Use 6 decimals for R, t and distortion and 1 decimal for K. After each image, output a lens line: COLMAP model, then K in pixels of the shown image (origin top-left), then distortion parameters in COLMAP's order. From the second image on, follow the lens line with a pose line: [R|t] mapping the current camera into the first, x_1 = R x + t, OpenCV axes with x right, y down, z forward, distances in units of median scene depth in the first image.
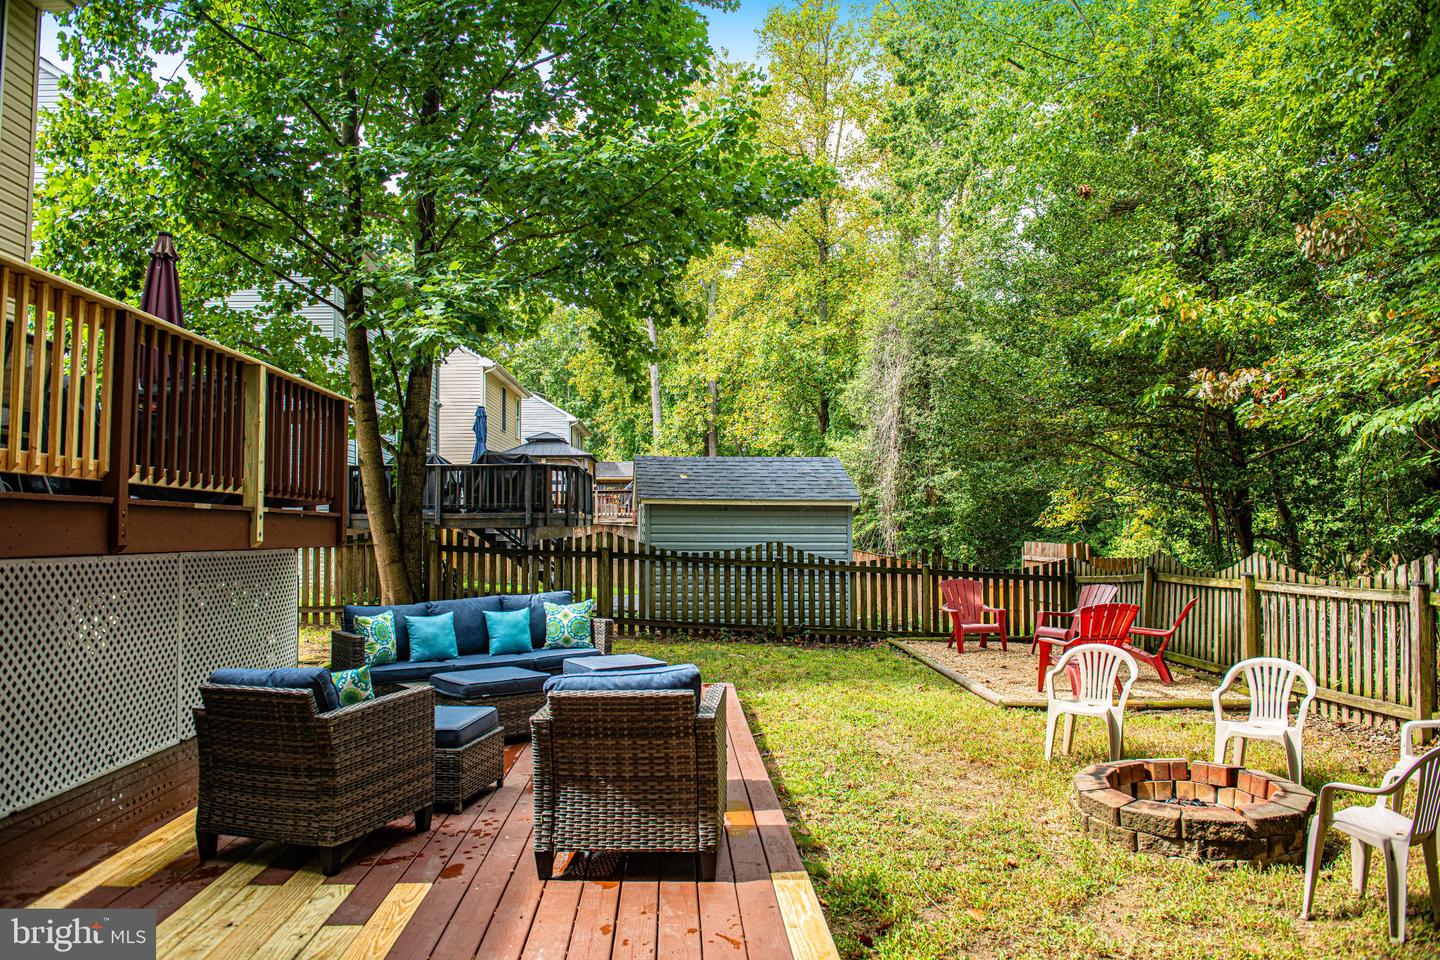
lens RADIAL K [[980.9, 0, 720.3], [0, 980.9, 479.0], [0, 0, 1]] dist [-0.010257, -0.002240]
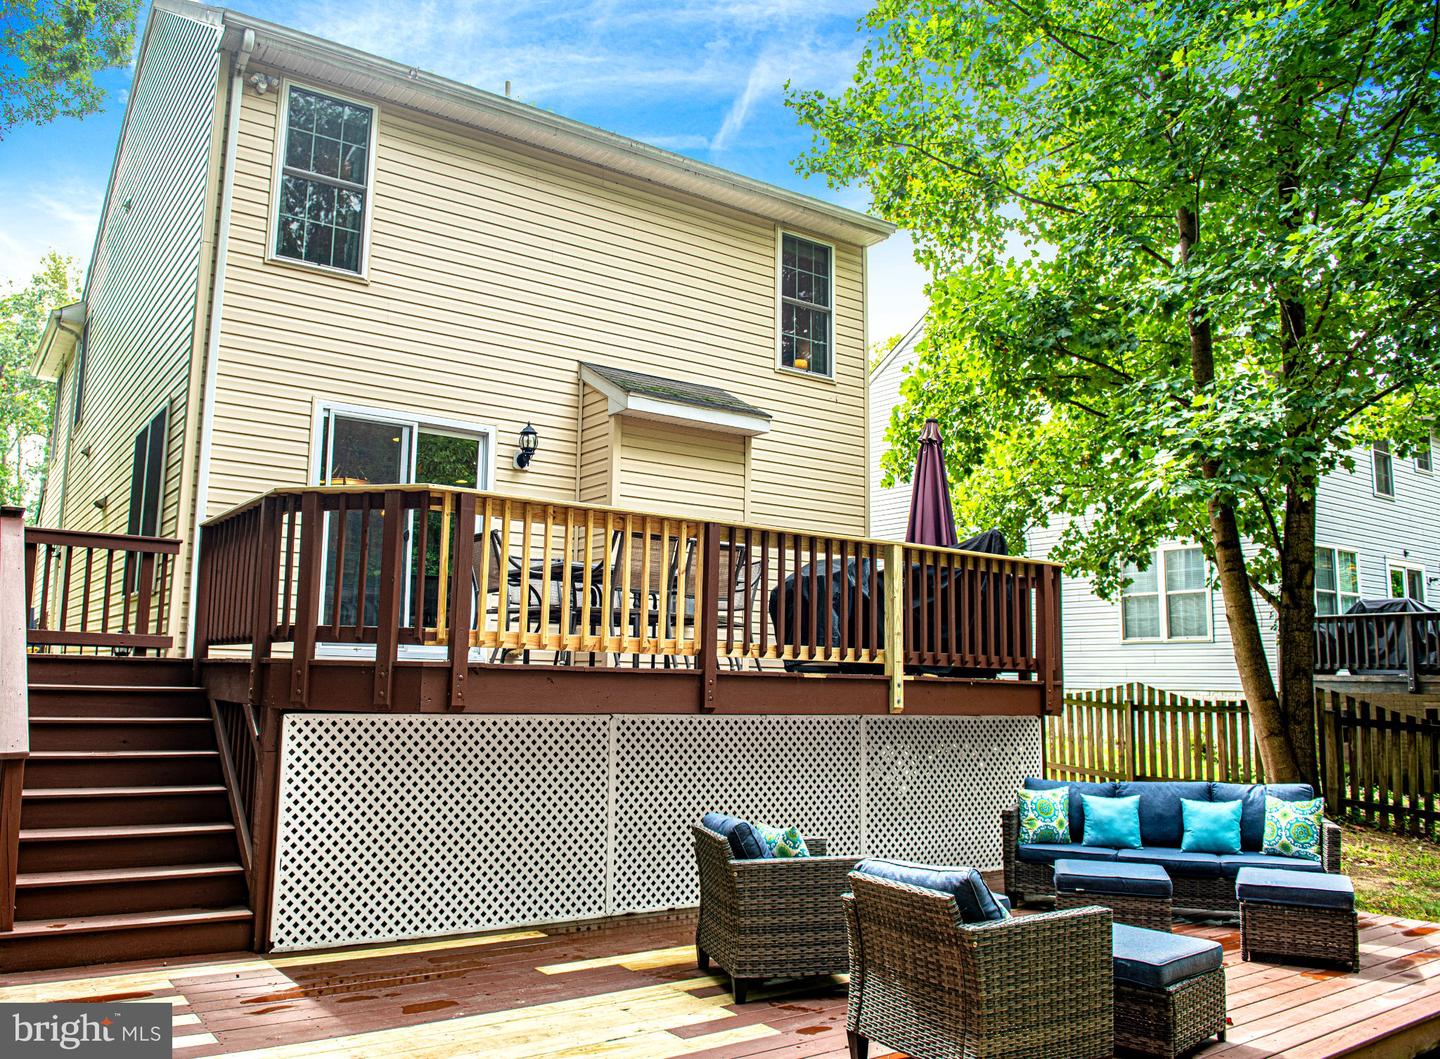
lens RADIAL K [[1135.3, 0, 719.3], [0, 1135.3, 528.9], [0, 0, 1]] dist [-0.066670, -0.001316]
pose [[0.540634, -0.087541, -0.836691, 0.406729], [0.014891, 0.995411, -0.094526, -0.014611], [0.841126, 0.038645, 0.539457, 0.131806]]
